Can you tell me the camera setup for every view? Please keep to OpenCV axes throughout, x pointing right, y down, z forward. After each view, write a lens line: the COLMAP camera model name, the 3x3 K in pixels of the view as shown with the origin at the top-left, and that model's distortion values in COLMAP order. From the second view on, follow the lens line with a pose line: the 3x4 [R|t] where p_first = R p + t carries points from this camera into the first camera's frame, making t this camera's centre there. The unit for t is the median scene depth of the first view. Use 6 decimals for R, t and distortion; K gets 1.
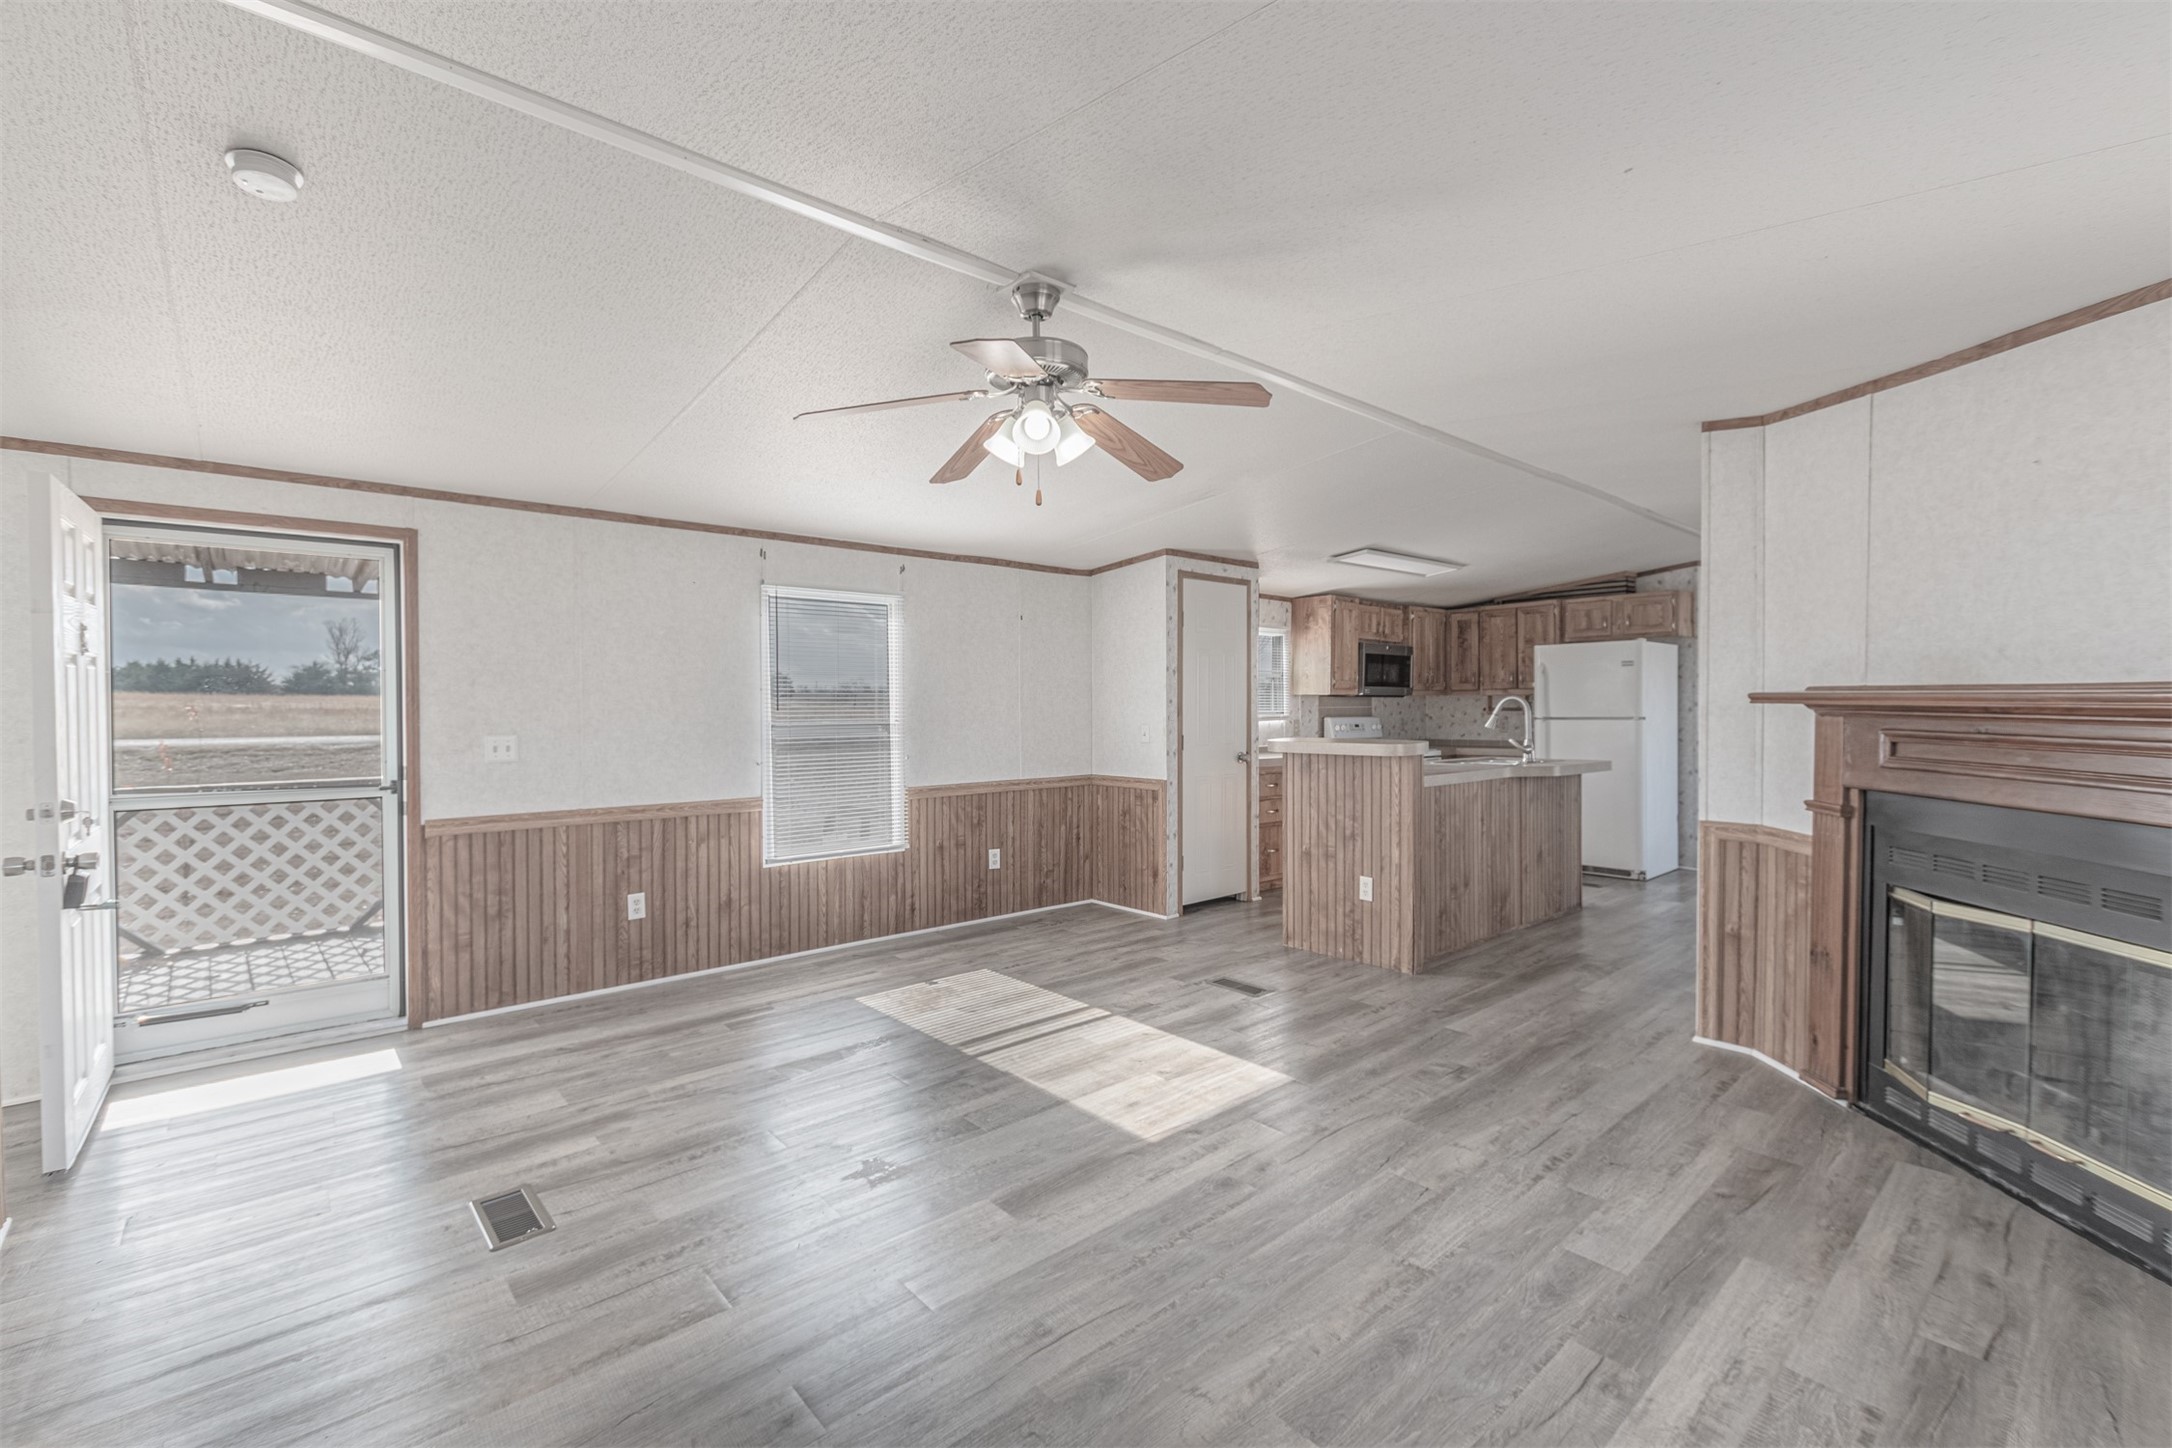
lens RADIAL K [[948.4, 0, 1084.8], [0, 948.4, 692.8], [0, 0, 1]] dist [-0.001132, -0.000215]
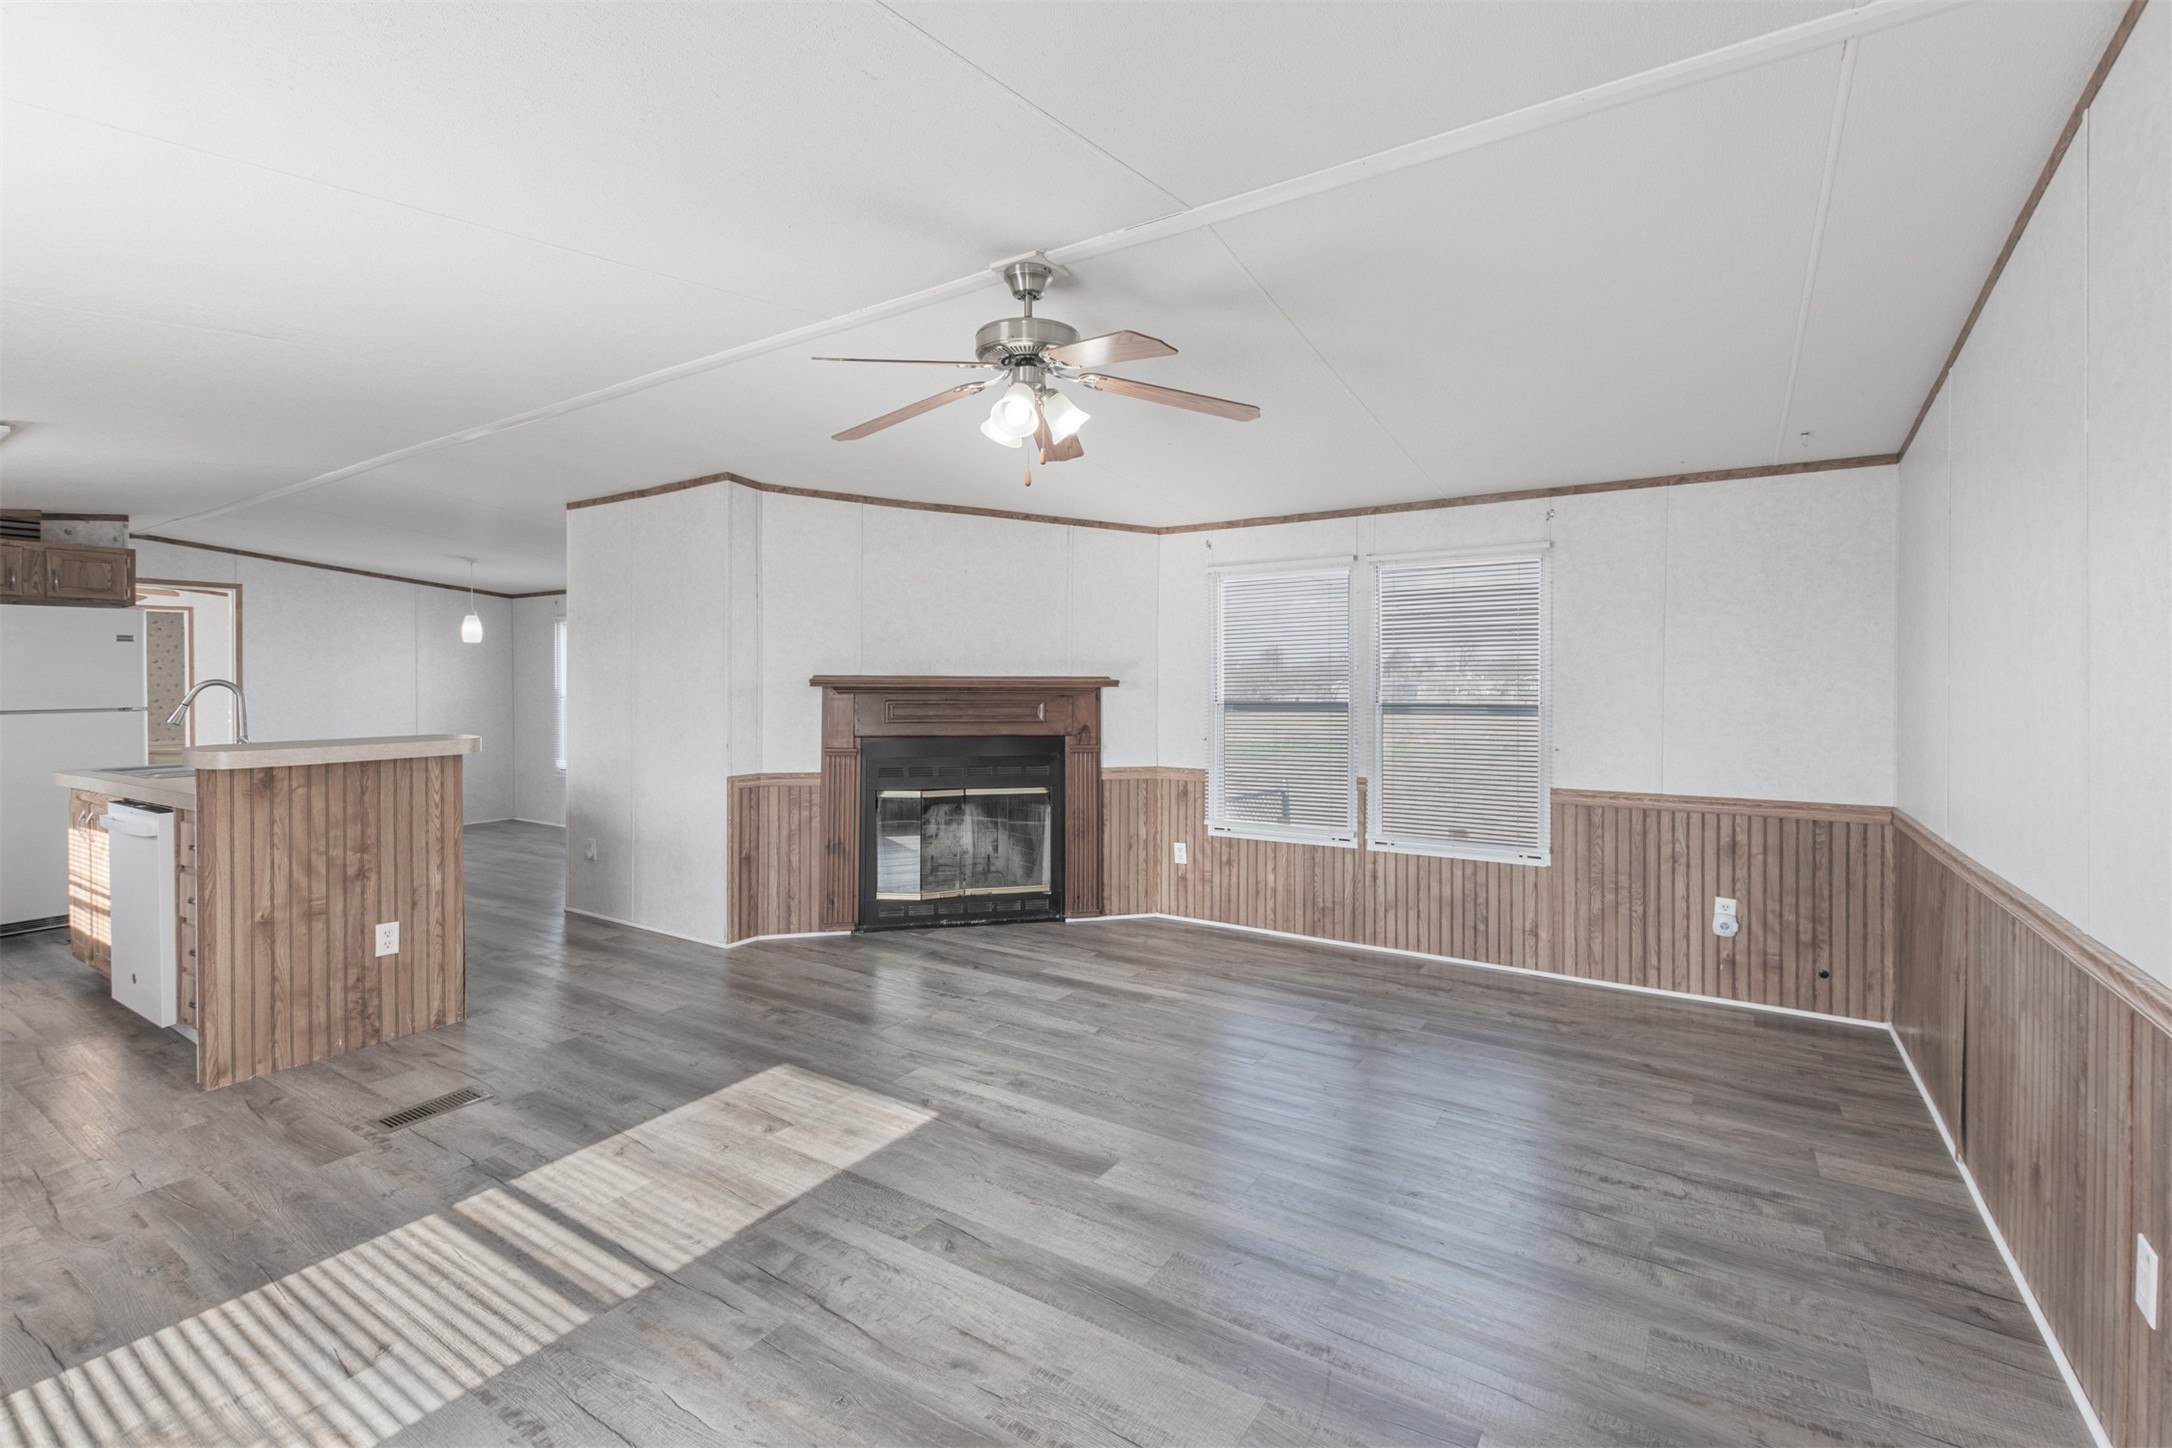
lens RADIAL K [[948.4, 0, 1084.8], [0, 948.4, 692.8], [0, 0, 1]] dist [-0.001132, -0.000215]
pose [[-0.264871, -0.006530, 0.964262, -0.686265], [-0.003266, 0.999977, 0.005875, 0.010973], [-0.964278, -0.001593, -0.264886, 0.829357]]
